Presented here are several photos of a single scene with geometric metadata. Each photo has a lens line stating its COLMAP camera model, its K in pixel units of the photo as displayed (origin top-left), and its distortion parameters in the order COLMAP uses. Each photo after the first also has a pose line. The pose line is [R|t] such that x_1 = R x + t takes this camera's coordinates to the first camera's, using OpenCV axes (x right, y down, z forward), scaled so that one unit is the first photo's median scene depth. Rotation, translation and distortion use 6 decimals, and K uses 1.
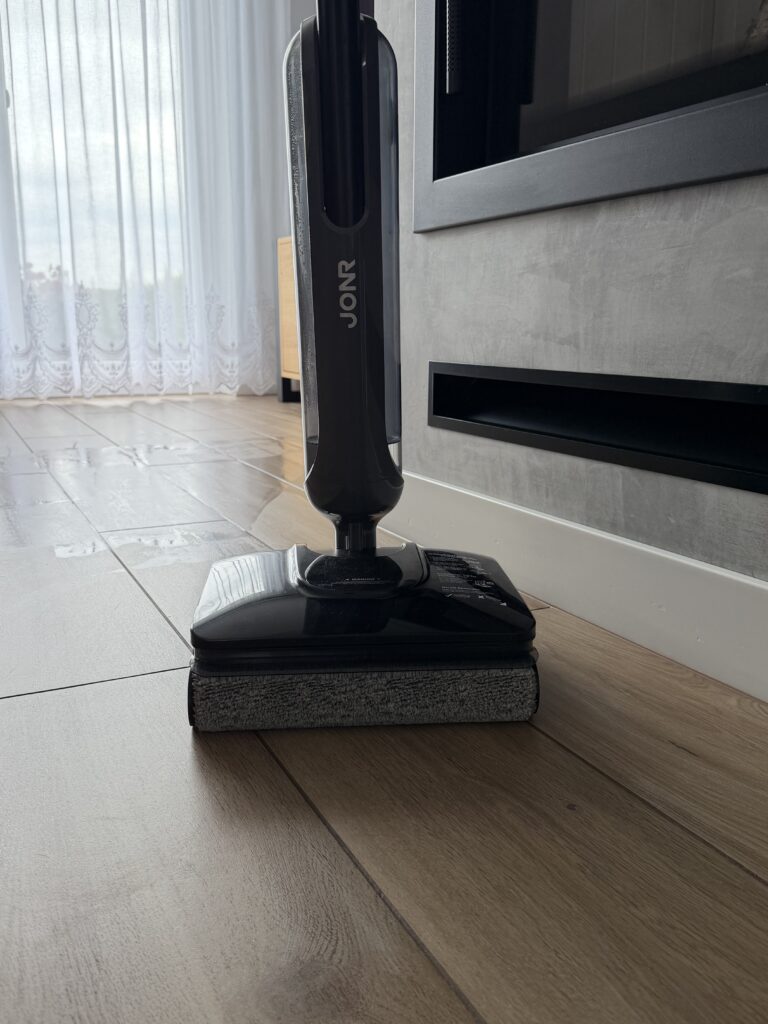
lens RADIAL K [[919.8, 0, 382.6], [0, 919.8, 516.2], [0, 0, 1]] dist [0.196770, -0.485054]
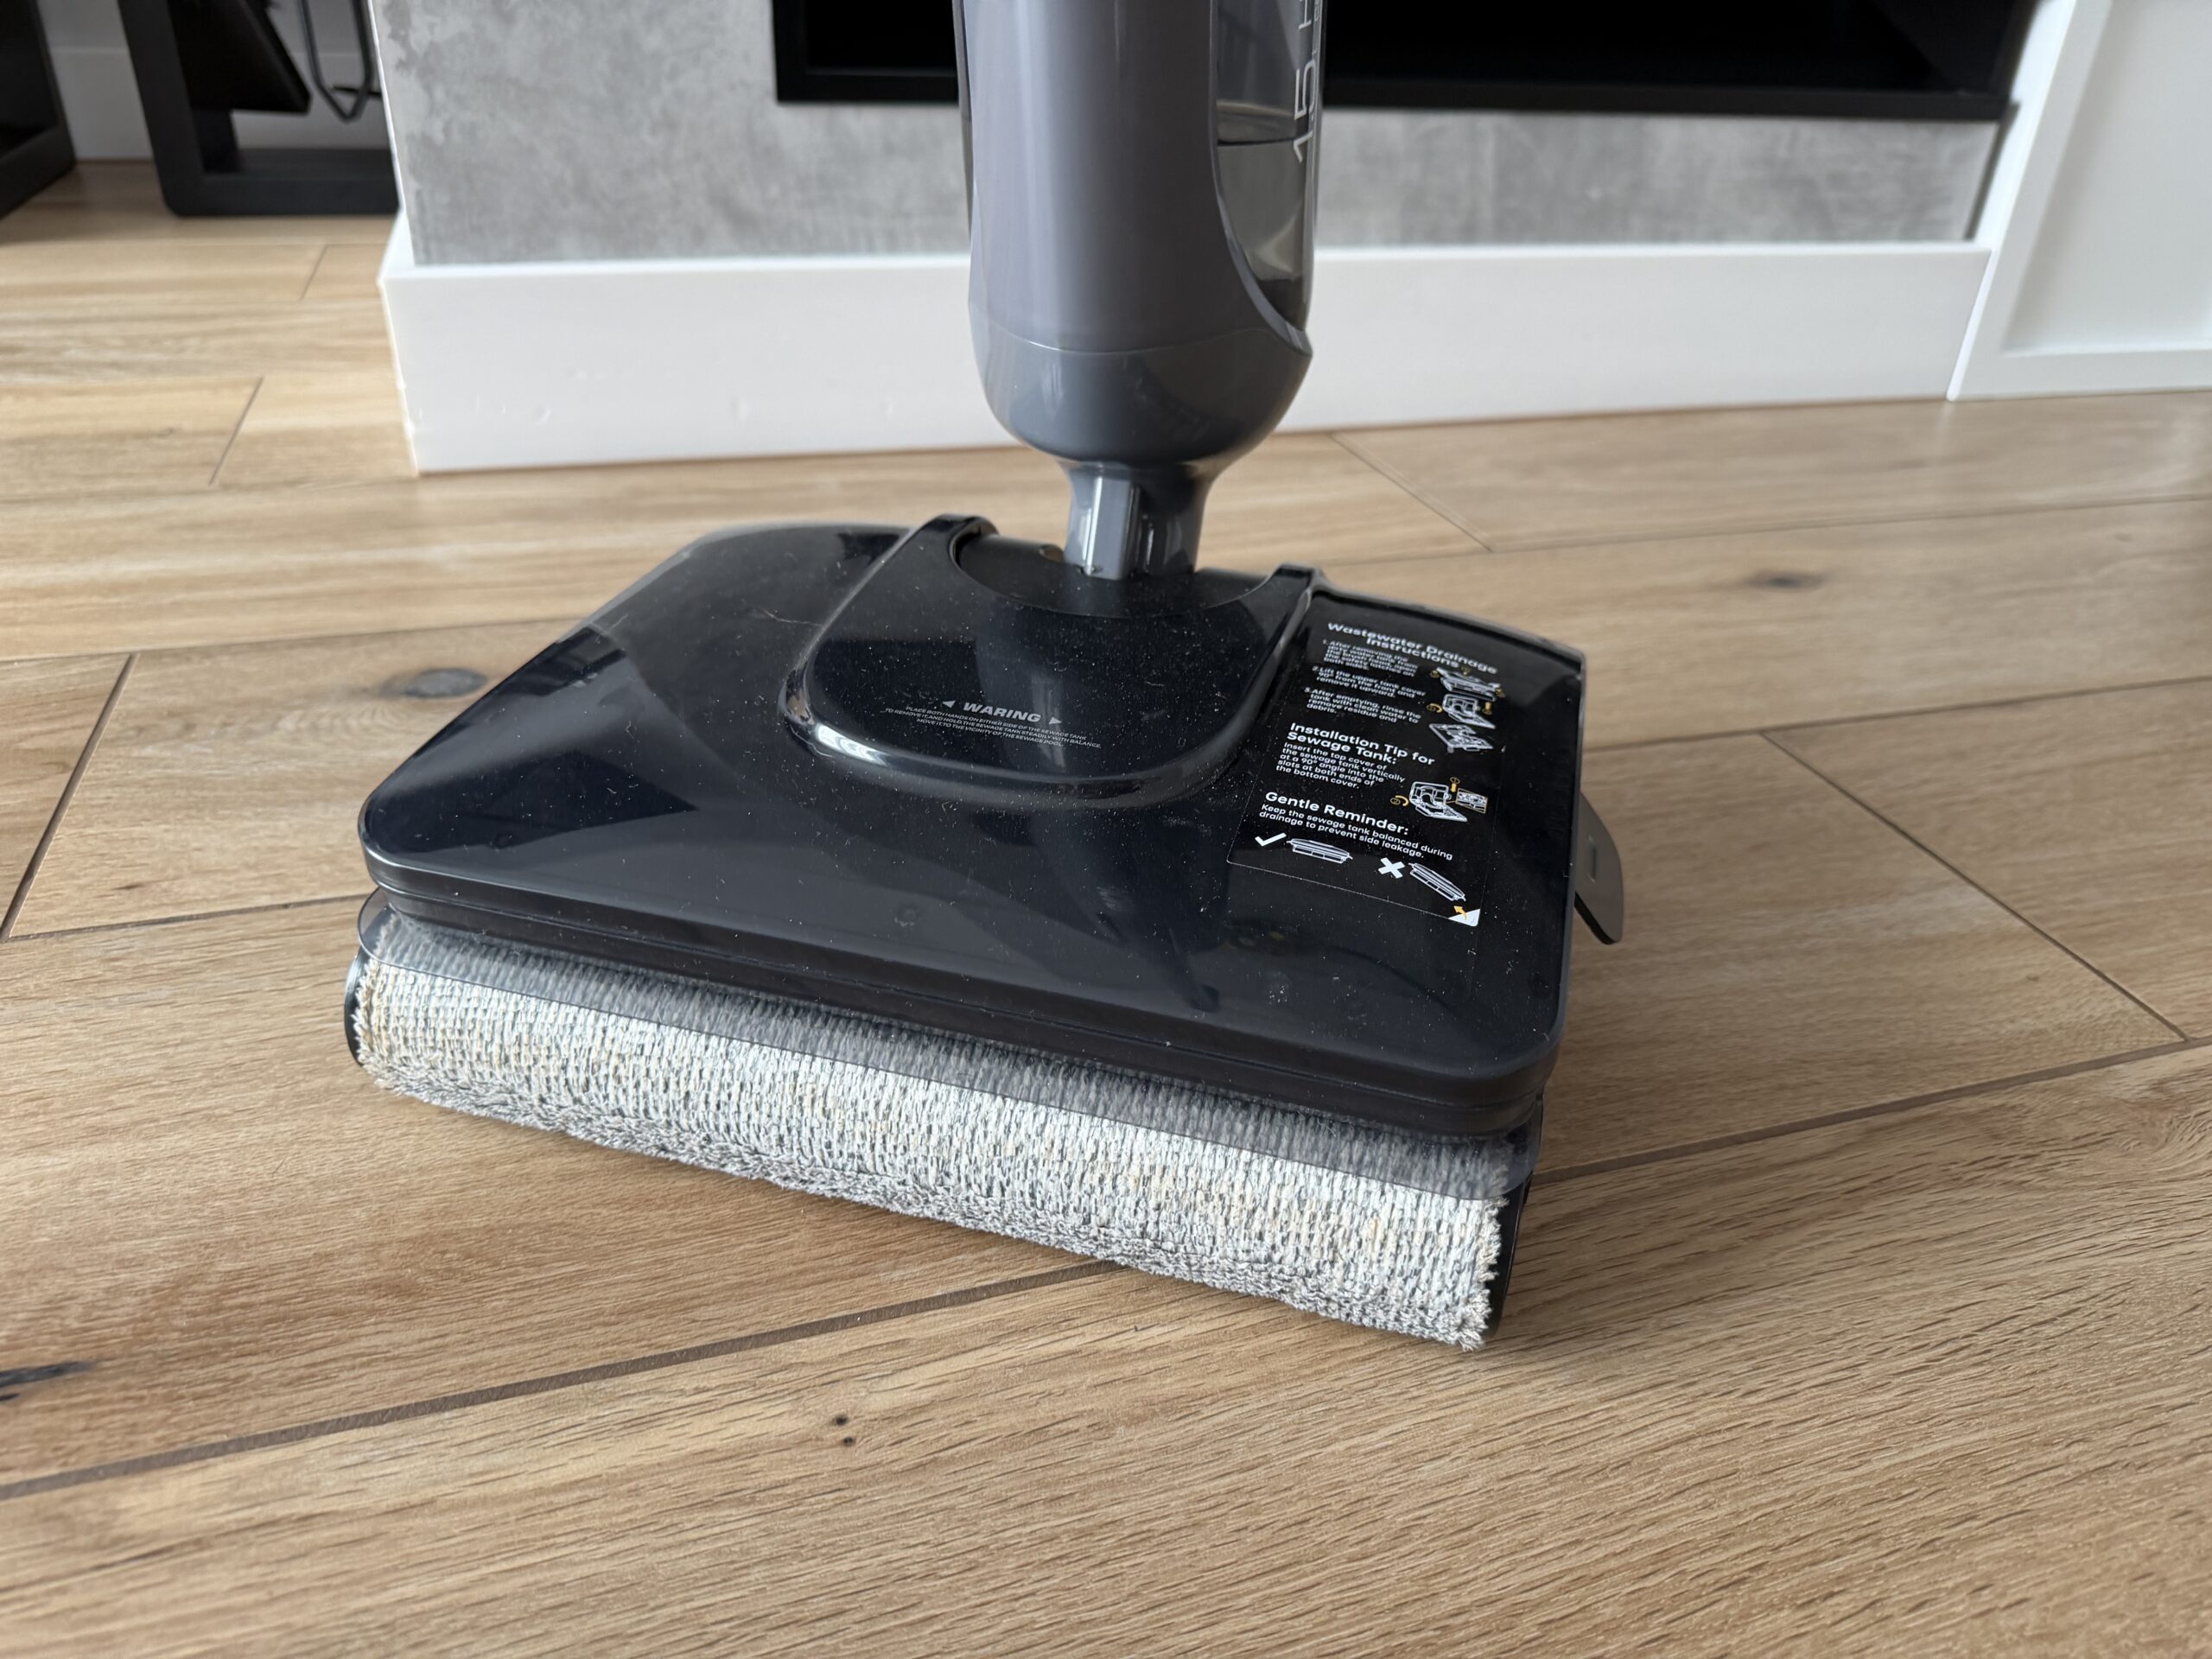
lens RADIAL K [[1612.6, 0, 1105.5], [0, 1612.6, 813.1], [0, 0, 1]] dist [-0.009288, -0.001938]
pose [[0.146703, -0.489490, 0.859580, -0.804684], [0.162009, 0.869137, 0.467283, -0.176832], [-0.975824, 0.070708, 0.206806, 1.056170]]
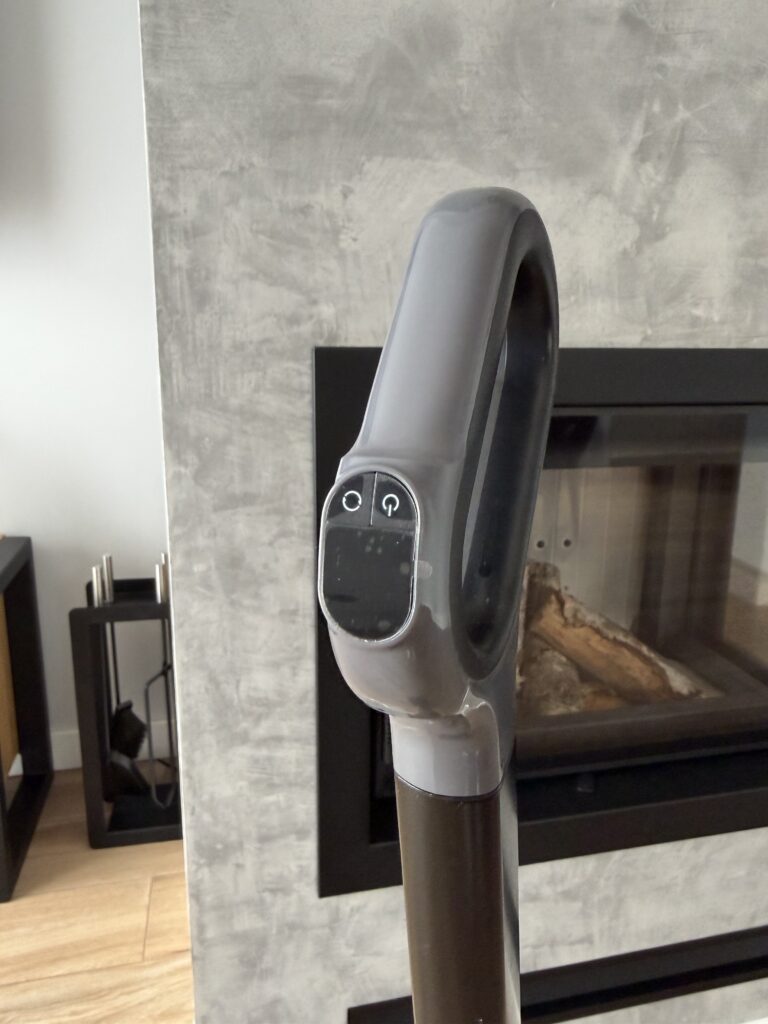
lens RADIAL K [[747.2, 0, 388.8], [0, 747.2, 483.8], [0, 0, 1]] dist [0.007497, 0.003125]
pose [[0.223951, -0.213481, 0.950932, -0.692654], [0.190014, 0.966555, 0.172239, -1.033658], [-0.955898, 0.142117, 0.257025, 0.956093]]
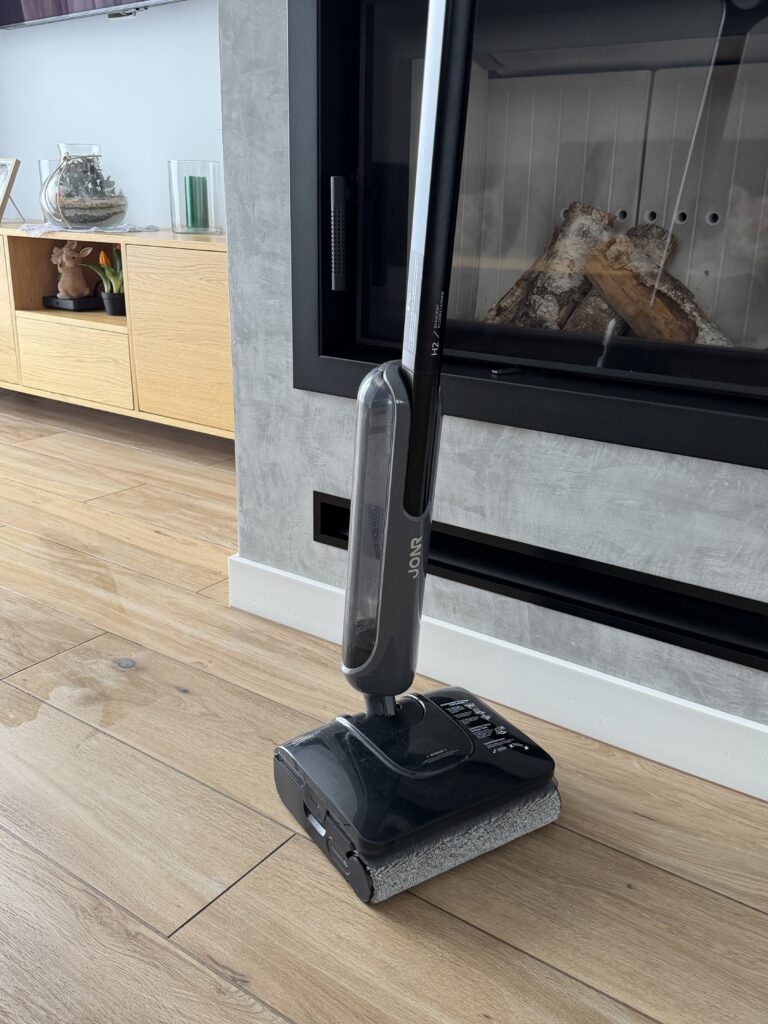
lens RADIAL K [[918.9, 0, 383.2], [0, 918.9, 507.0], [0, 0, 1]] dist [0.184956, -0.430488]
pose [[0.878996, -0.140039, 0.455802, -0.568187], [0.081056, 0.985872, 0.146581, -0.425950], [-0.469890, -0.091899, 0.877928, -0.135752]]
